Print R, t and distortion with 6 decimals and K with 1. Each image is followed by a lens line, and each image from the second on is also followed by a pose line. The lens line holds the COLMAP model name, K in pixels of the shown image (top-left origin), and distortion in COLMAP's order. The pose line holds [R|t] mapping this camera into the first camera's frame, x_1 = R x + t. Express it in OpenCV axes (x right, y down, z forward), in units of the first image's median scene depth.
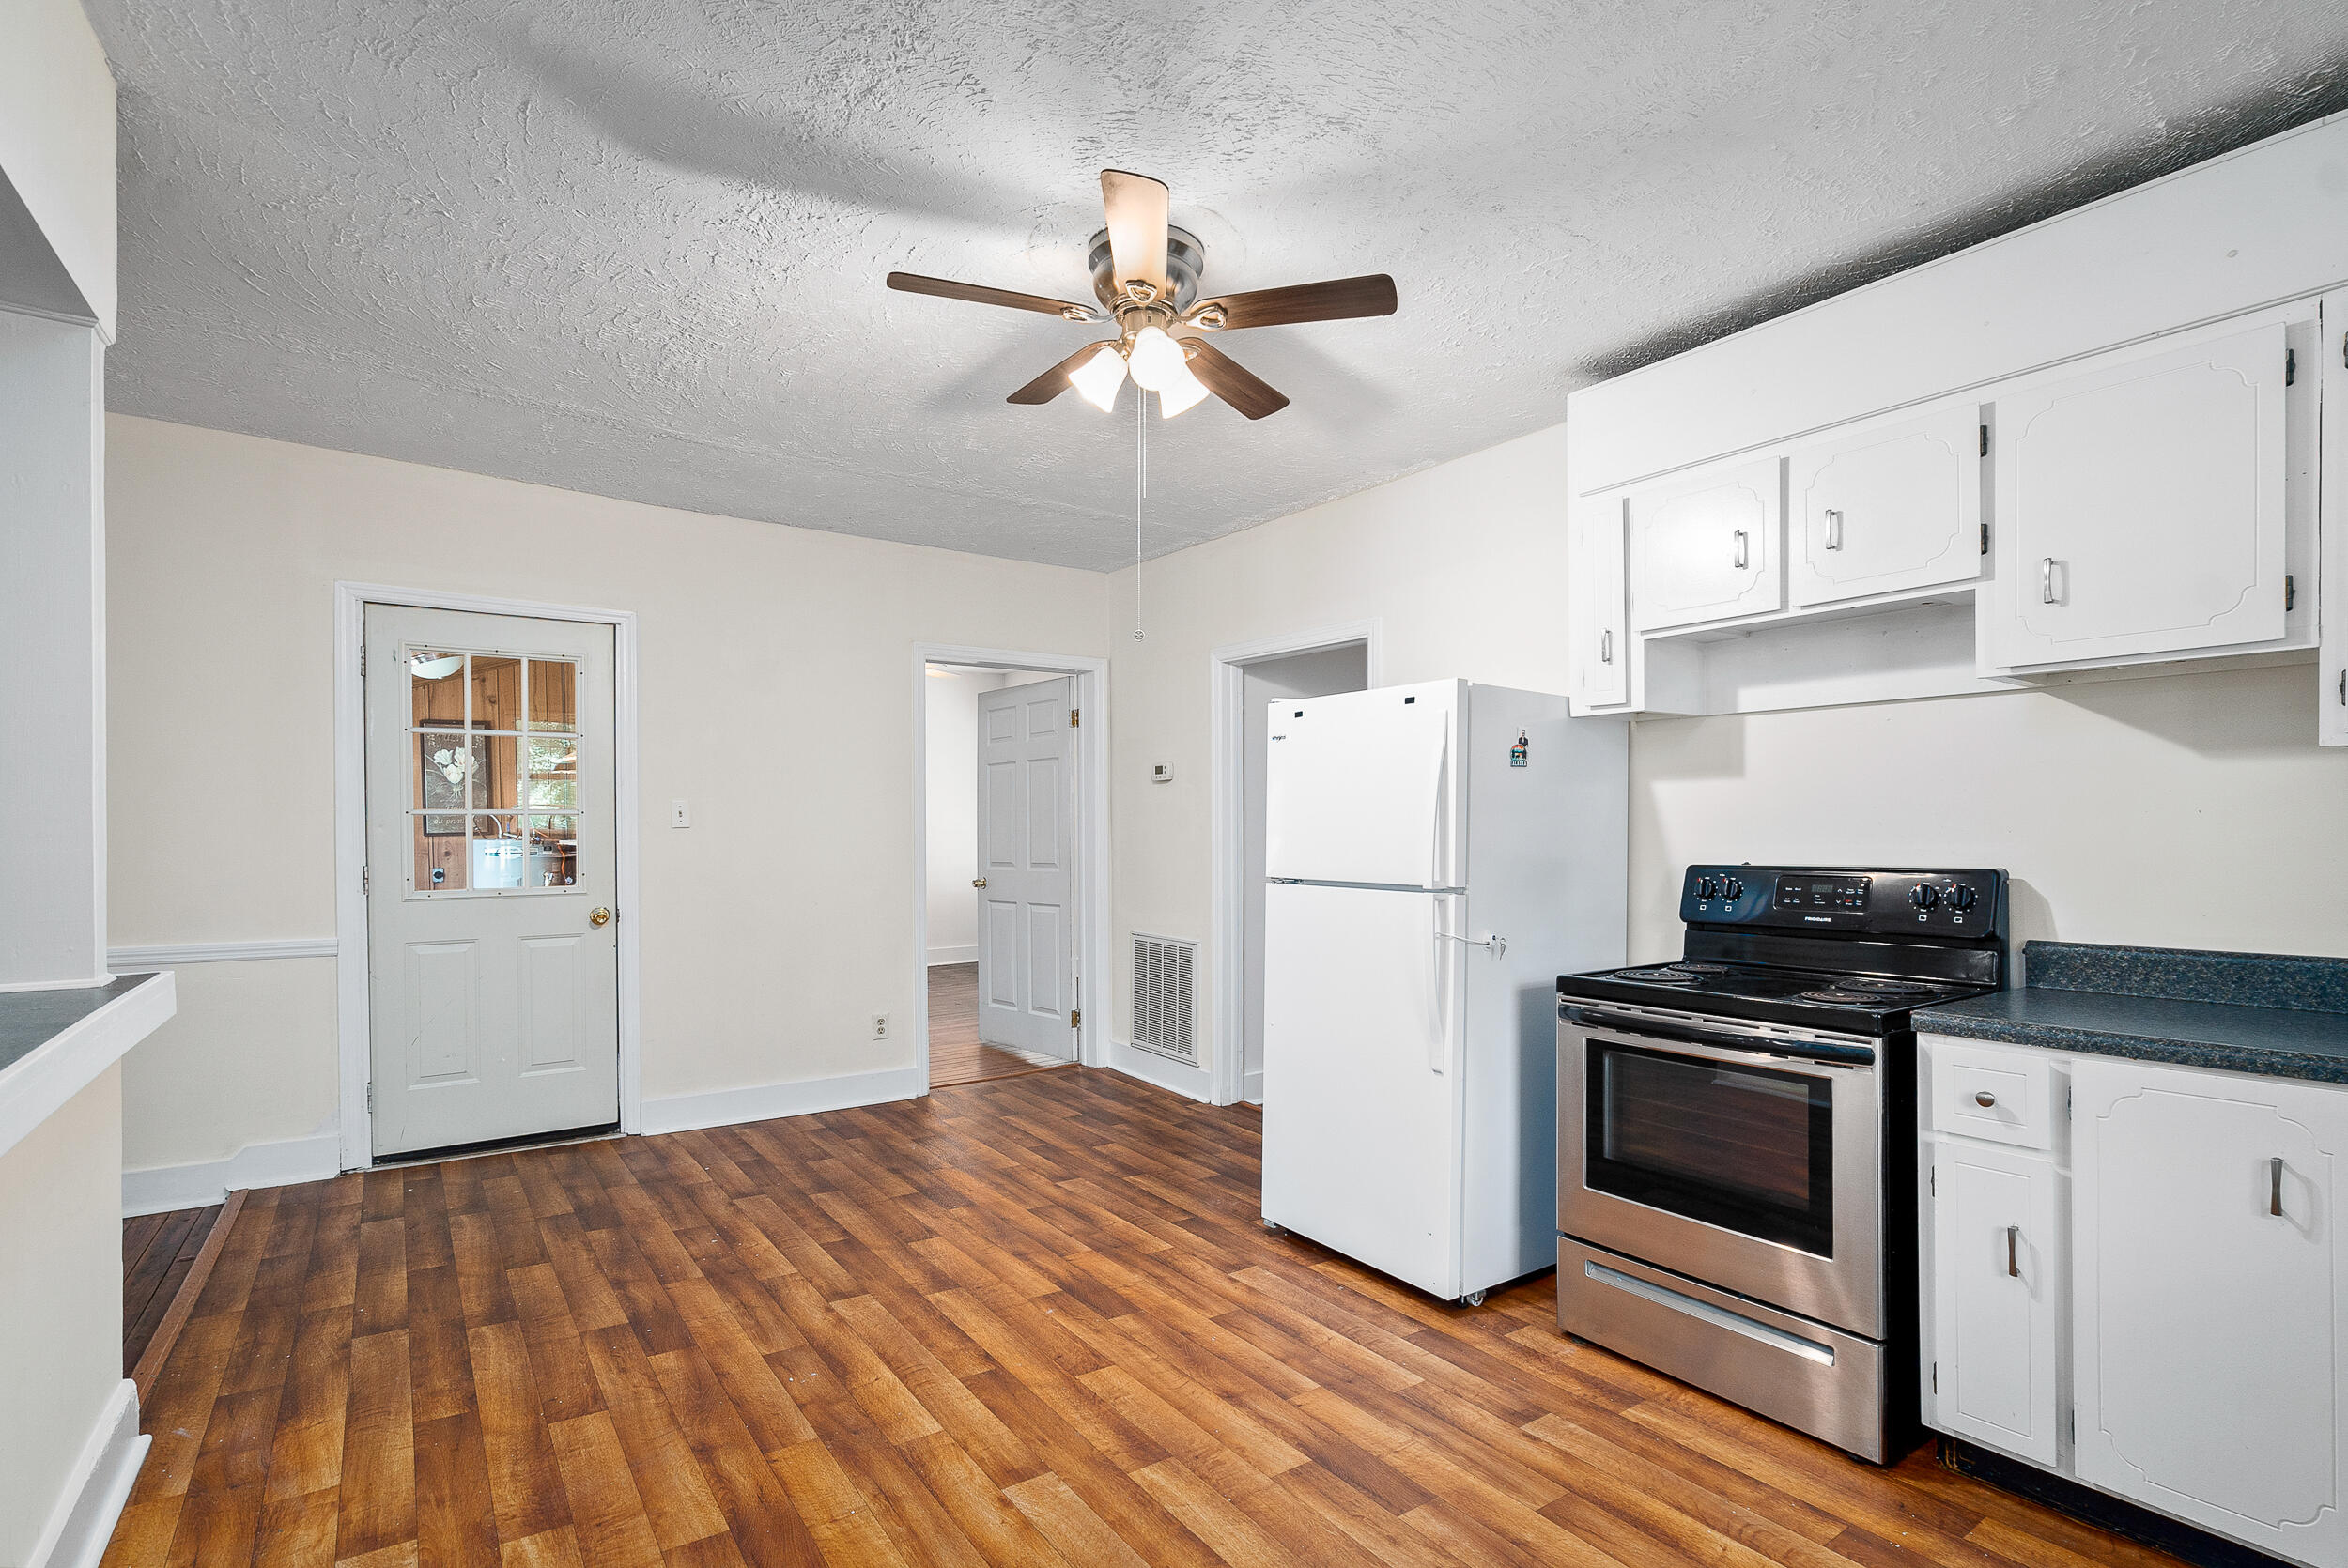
lens RADIAL K [[1076.3, 0, 1144.9], [0, 1076.3, 819.1], [0, 0, 1]] dist [-0.005936, 0.003821]
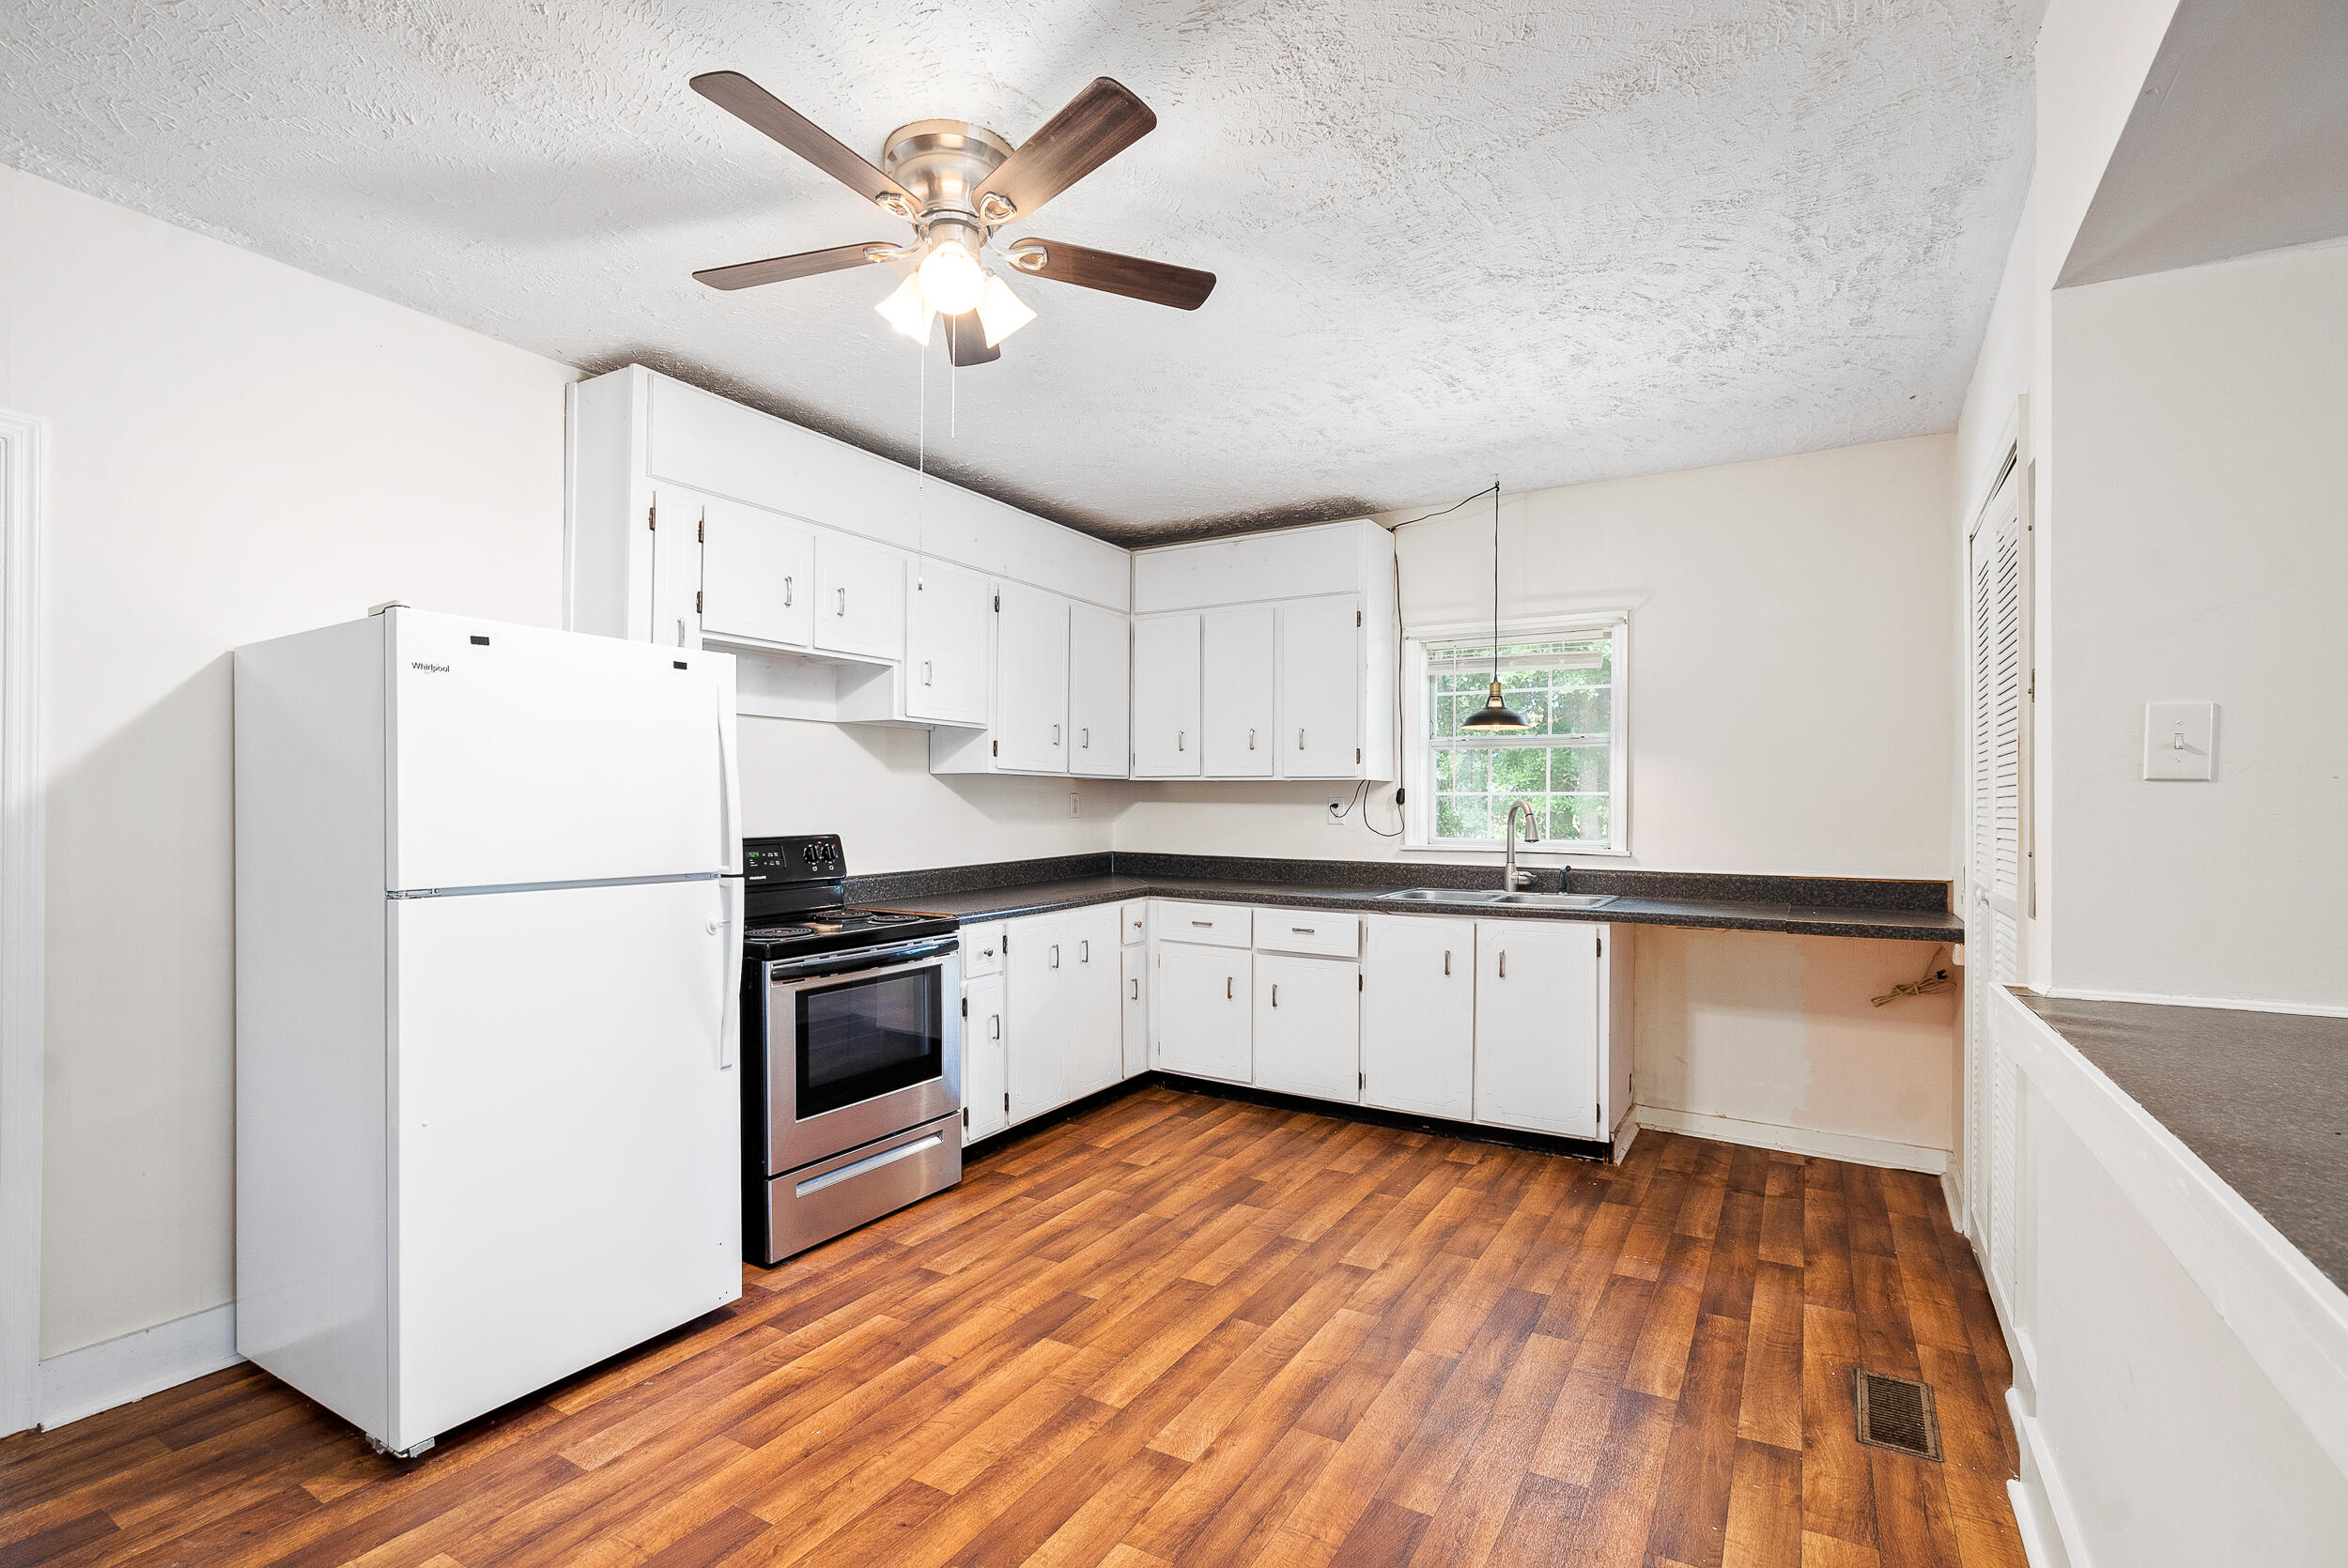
lens RADIAL K [[1076.3, 0, 1197.3], [0, 1076.3, 801.0], [0, 0, 1]] dist [-0.005936, 0.003821]
pose [[-0.424136, -0.001626, 0.905597, -0.973045], [-0.013527, 0.999898, -0.004541, -0.001532], [-0.905498, -0.014176, -0.424114, 1.319707]]
